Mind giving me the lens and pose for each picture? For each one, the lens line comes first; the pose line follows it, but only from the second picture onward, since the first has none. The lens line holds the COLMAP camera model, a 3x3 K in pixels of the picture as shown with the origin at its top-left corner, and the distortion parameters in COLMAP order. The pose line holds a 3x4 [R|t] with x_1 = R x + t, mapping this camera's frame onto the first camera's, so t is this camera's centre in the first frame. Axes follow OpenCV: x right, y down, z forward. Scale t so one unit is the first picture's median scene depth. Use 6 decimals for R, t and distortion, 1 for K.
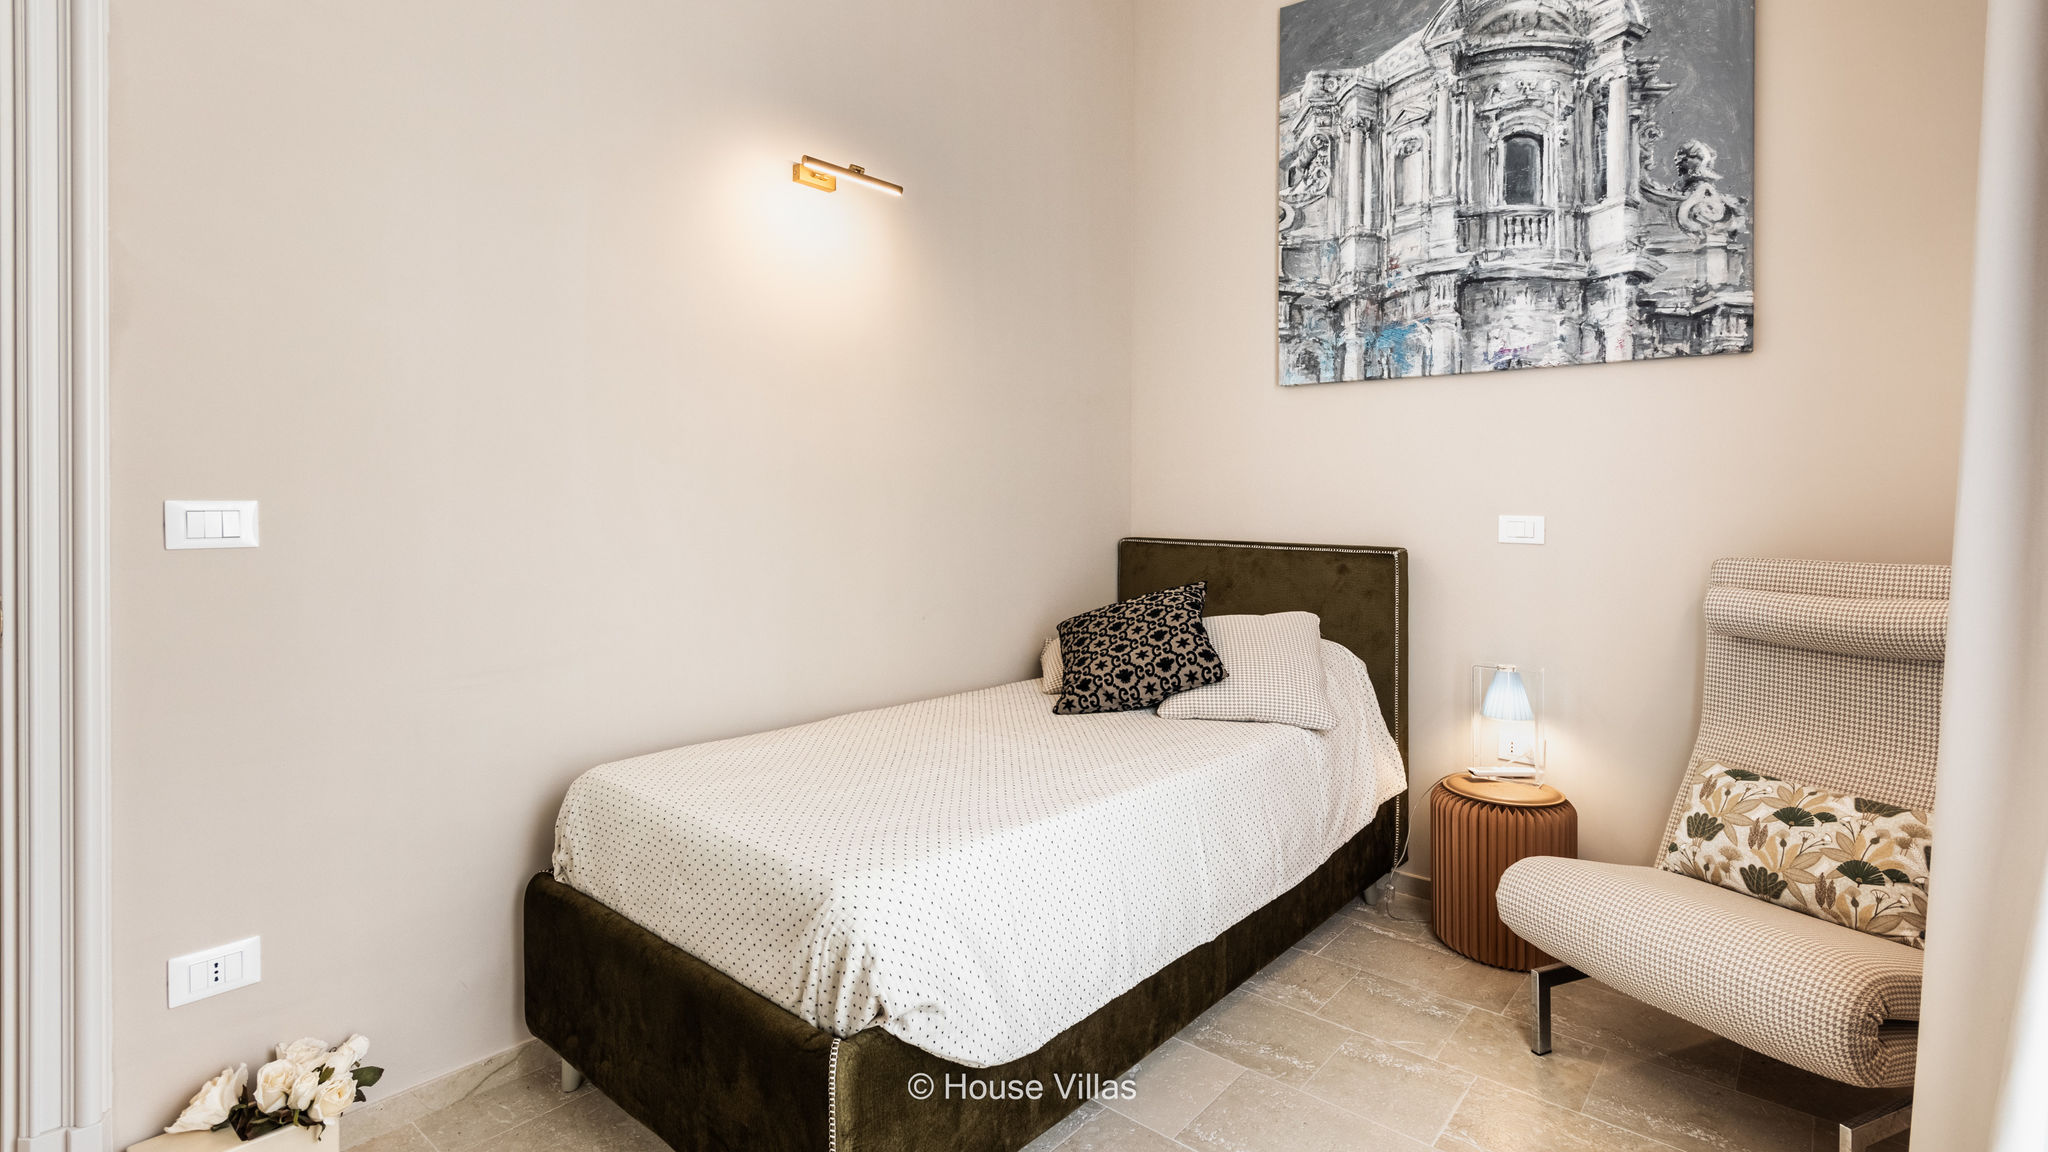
lens RADIAL K [[947.8, 0, 986.7], [0, 947.8, 507.8], [0, 0, 1]] dist [0.005021, 0.001931]
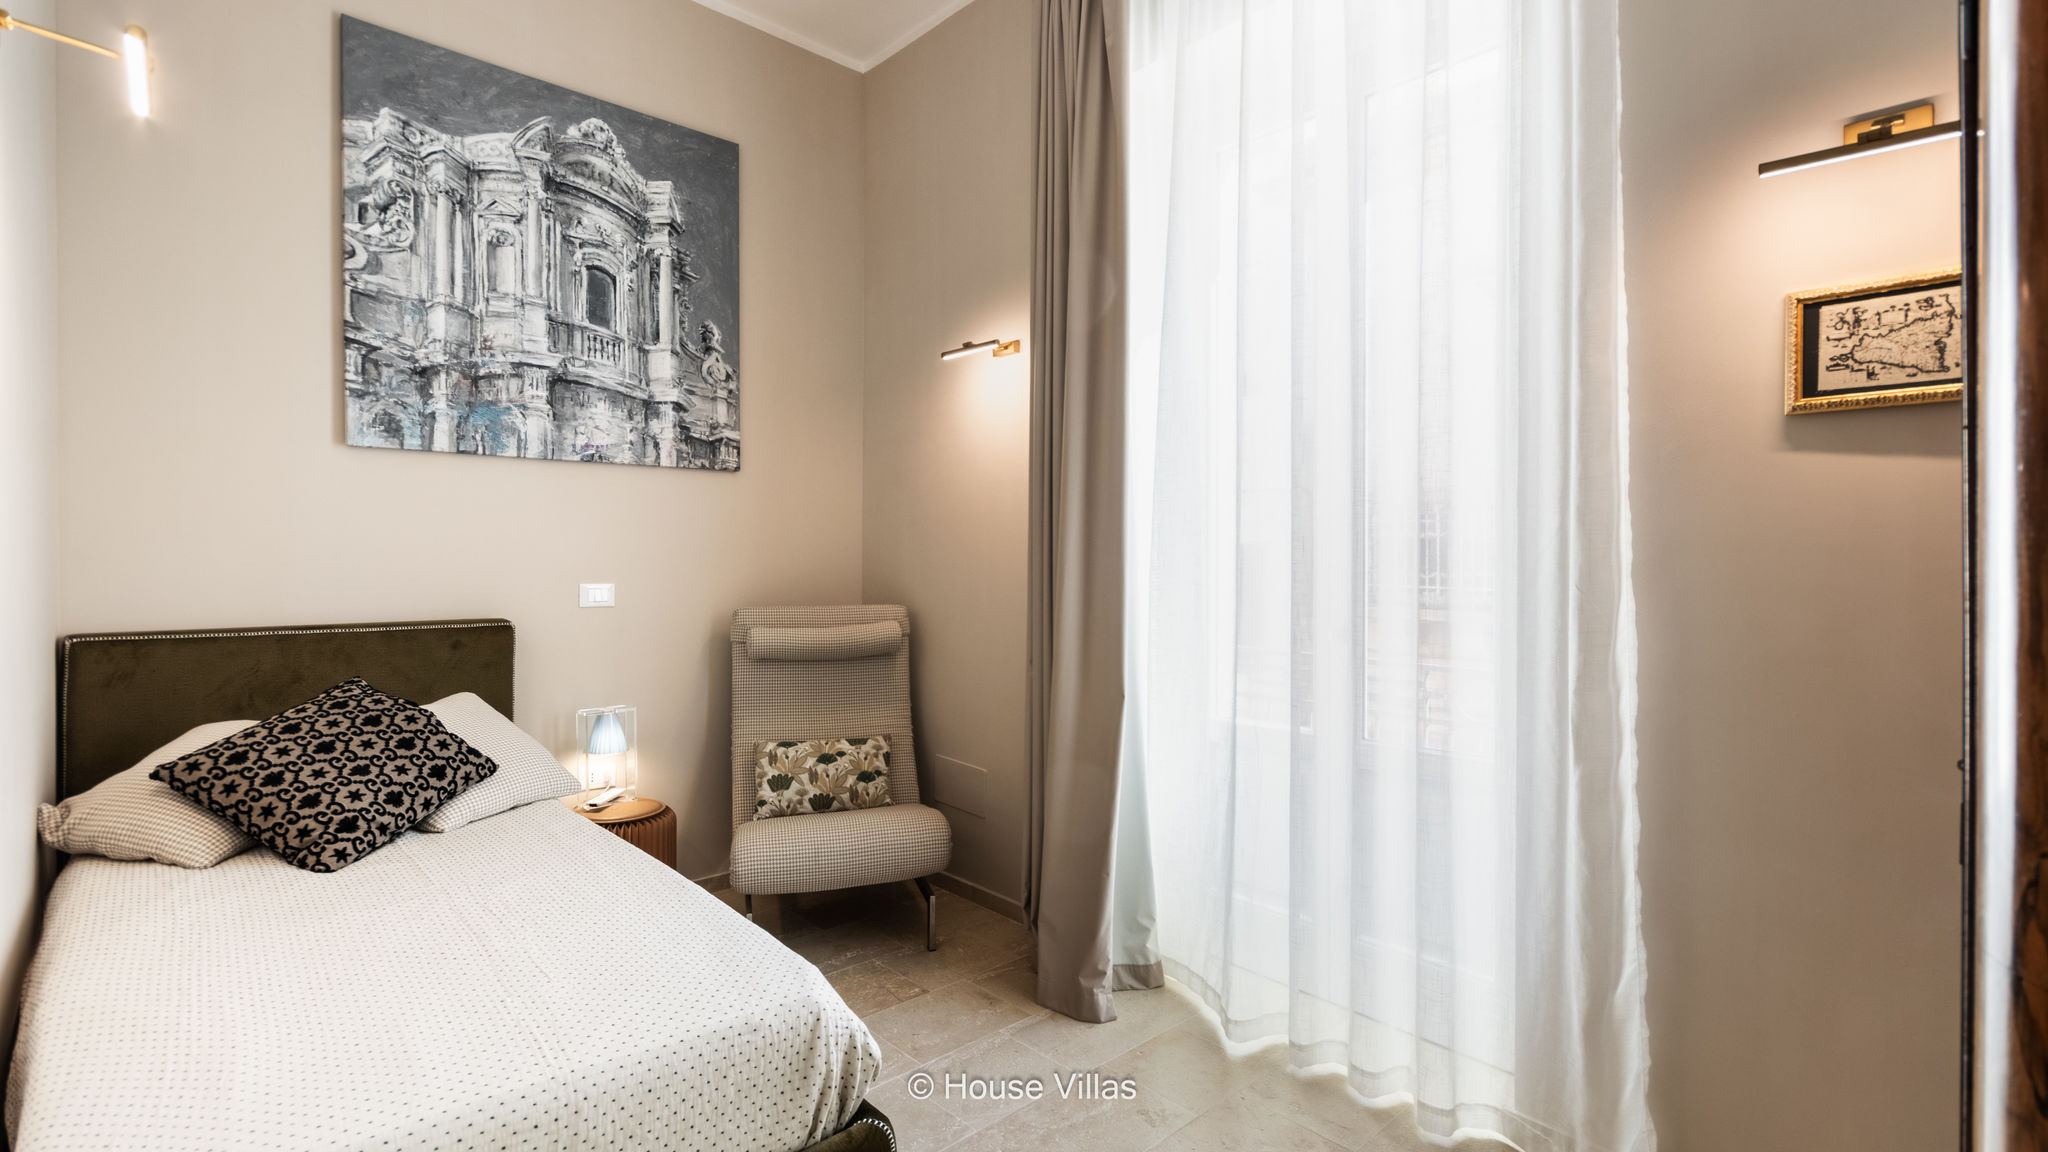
lens RADIAL K [[947.8, 0, 1002.0], [0, 947.8, 541.9], [0, 0, 1]] dist [0.005021, 0.001931]
pose [[0.137975, -0.000702, 0.990435, -0.553628], [0.000649, 1.000000, 0.000618, -0.044890], [-0.990435, 0.000558, 0.137976, 0.320708]]
